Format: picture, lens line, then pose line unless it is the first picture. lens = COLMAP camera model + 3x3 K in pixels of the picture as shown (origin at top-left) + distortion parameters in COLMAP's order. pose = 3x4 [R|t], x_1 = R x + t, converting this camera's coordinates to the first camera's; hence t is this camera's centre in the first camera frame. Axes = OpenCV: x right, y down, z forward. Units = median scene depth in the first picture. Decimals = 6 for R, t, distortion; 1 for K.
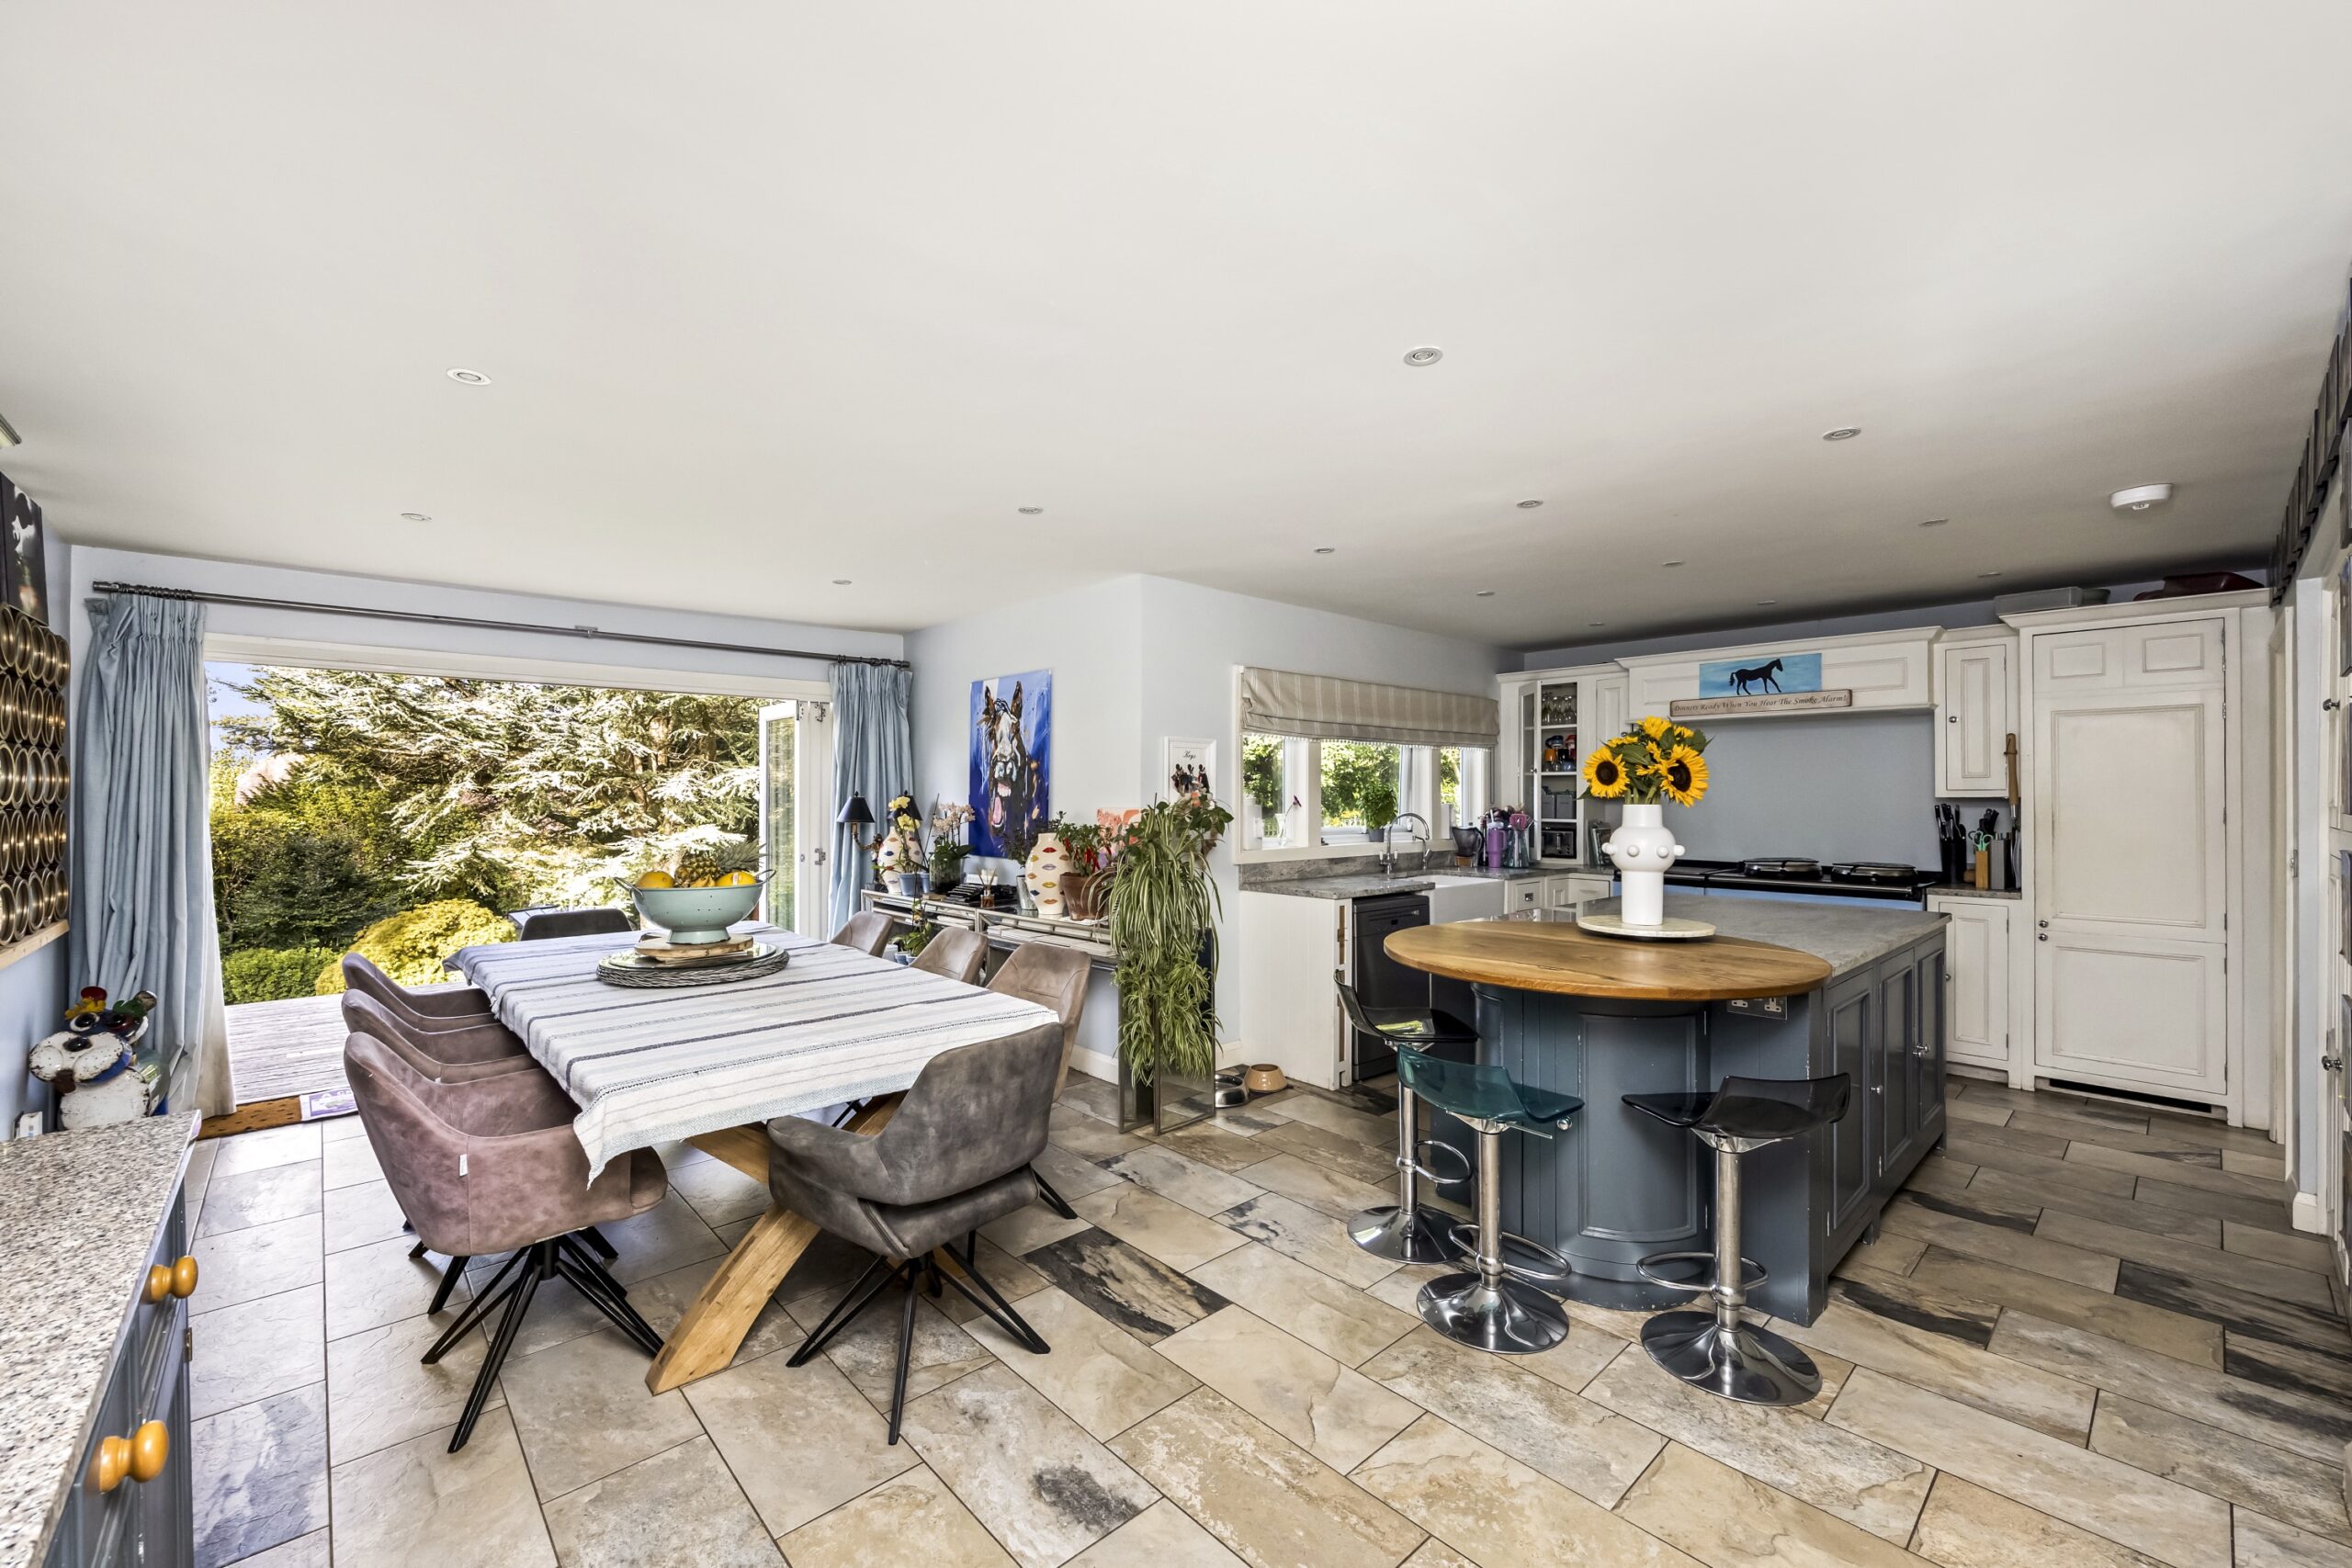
lens RADIAL K [[944.9, 0, 1170.6], [0, 944.9, 789.9], [0, 0, 1]] dist [-0.000516, 0.000007]
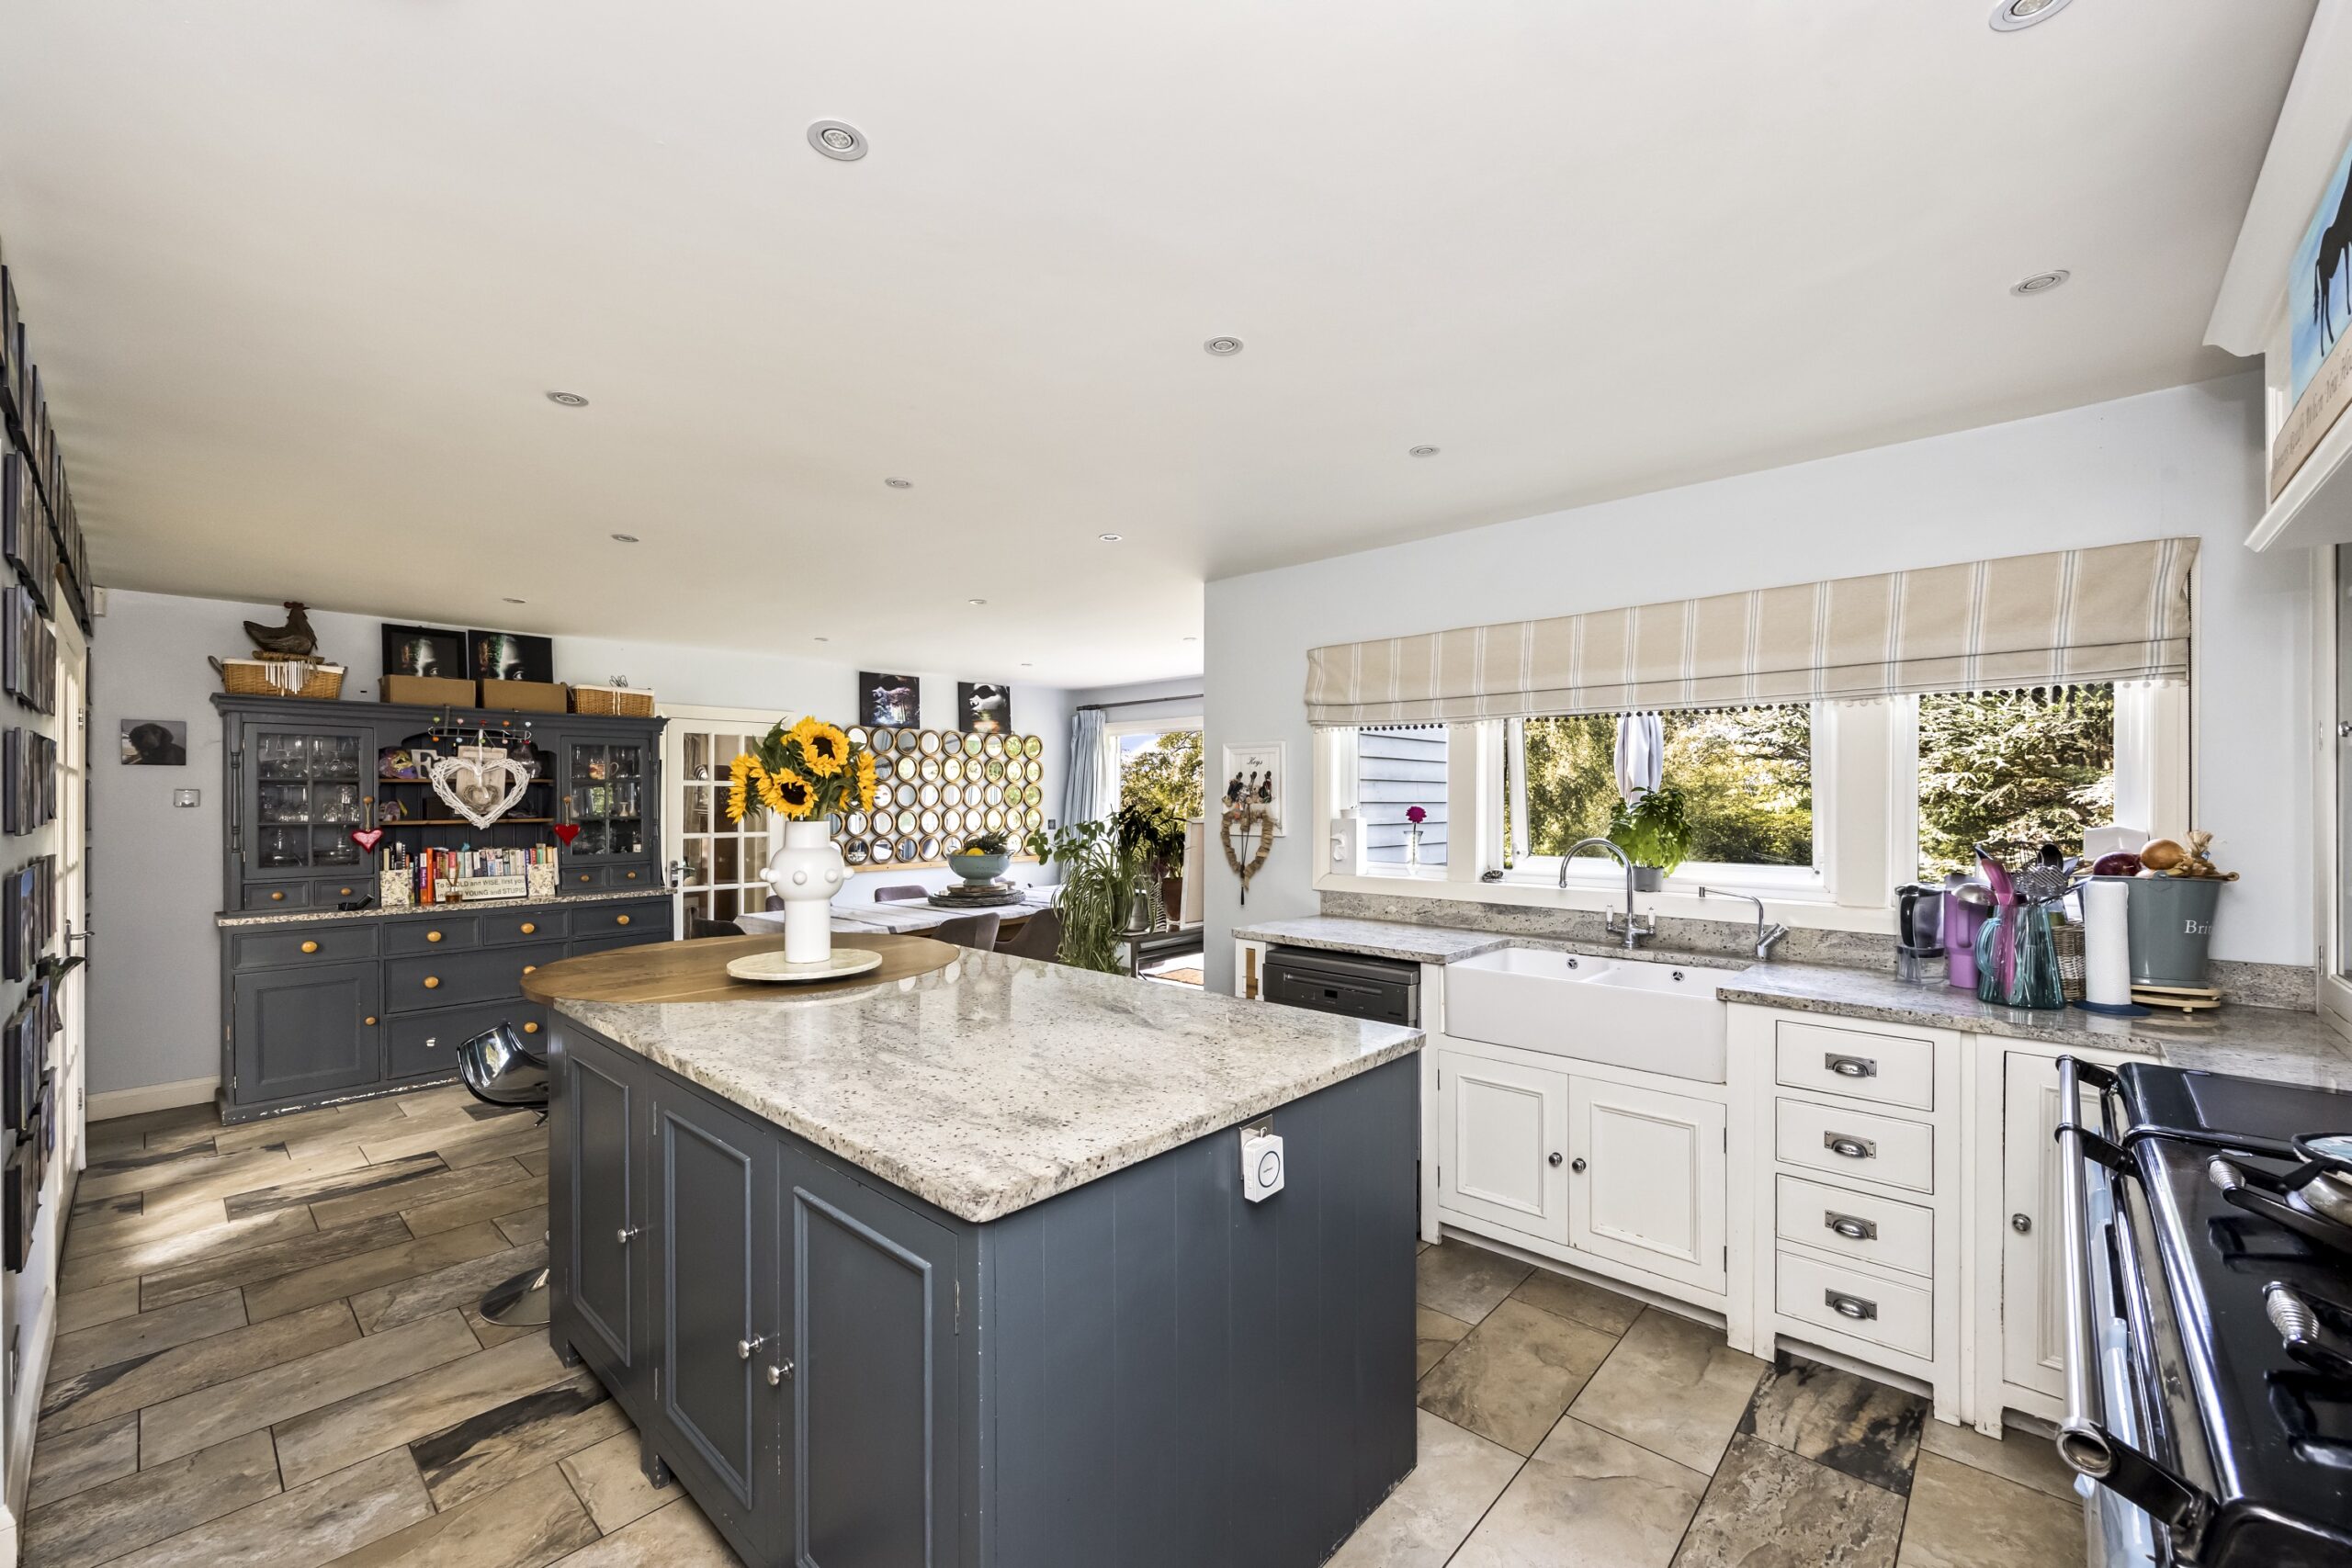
lens RADIAL K [[944.9, 0, 1171.0], [0, 944.9, 800.1], [0, 0, 1]] dist [-0.000516, 0.000007]
pose [[0.086296, -0.007787, -0.996239, 1.535651], [0.015347, 0.999861, -0.006486, 0.003974], [0.996151, -0.014730, 0.086403, 1.393773]]
